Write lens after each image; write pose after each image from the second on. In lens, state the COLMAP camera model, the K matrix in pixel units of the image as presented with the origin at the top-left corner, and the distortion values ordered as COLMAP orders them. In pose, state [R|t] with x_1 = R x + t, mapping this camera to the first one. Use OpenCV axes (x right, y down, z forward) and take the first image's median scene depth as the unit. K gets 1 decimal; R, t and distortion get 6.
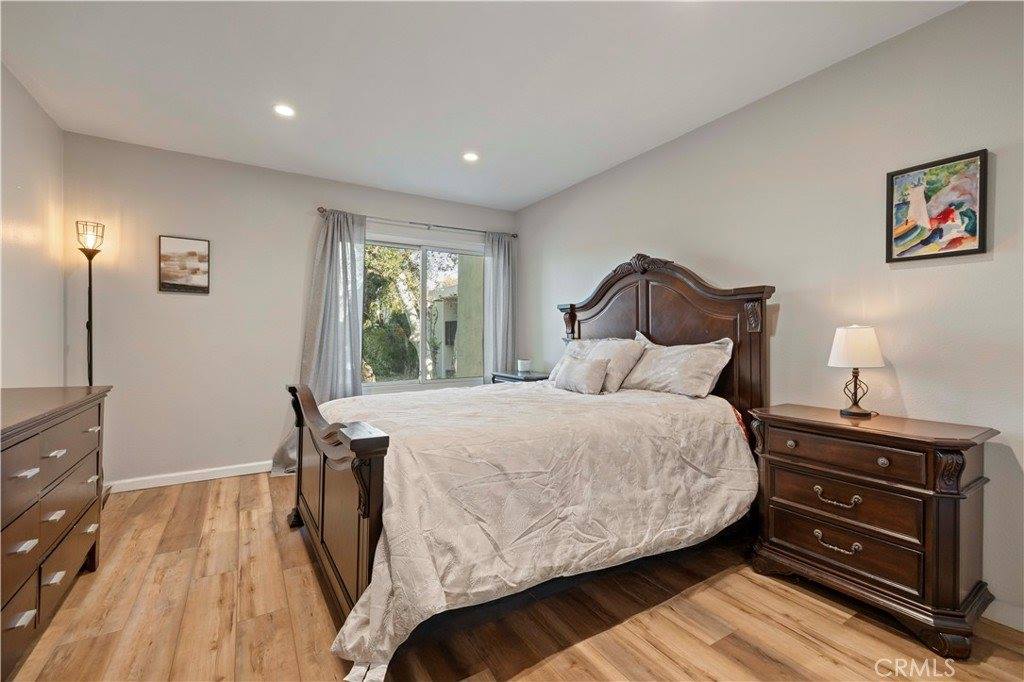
lens RADIAL K [[437.0, 0, 509.3], [0, 437.0, 336.2], [0, 0, 1]] dist [0.005935, 0.000200]
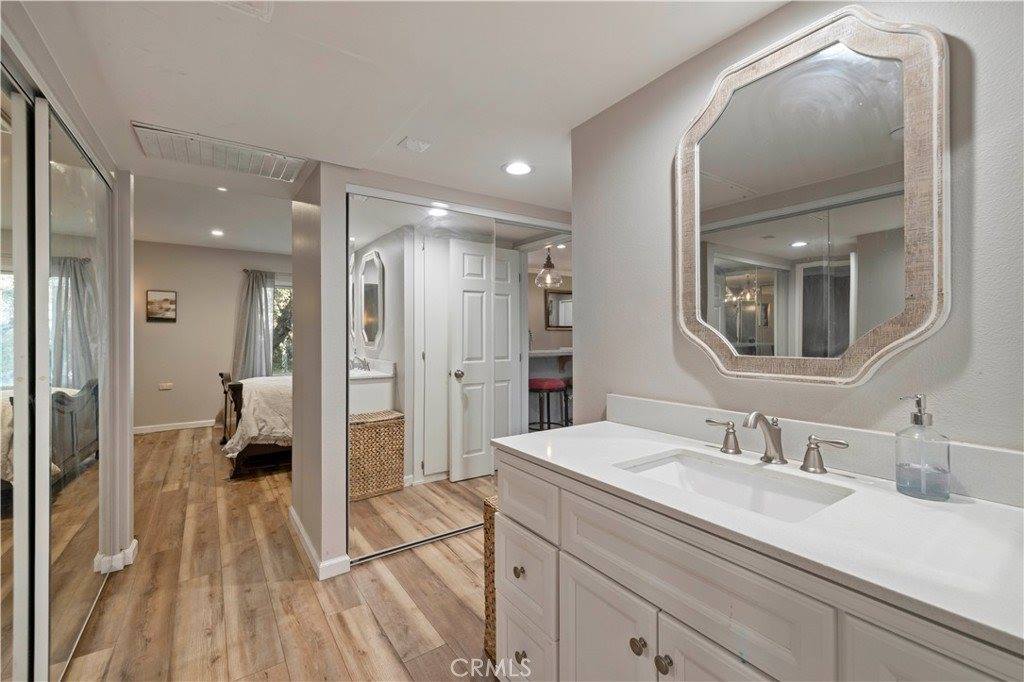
lens RADIAL K [[437.0, 0, 509.3], [0, 437.0, 336.2], [0, 0, 1]] dist [0.005935, 0.000200]
pose [[0.998161, -0.003575, 0.060506, 0.547657], [0.003661, 0.999992, -0.001311, -0.035224], [-0.060501, 0.001530, 0.998167, -0.845177]]
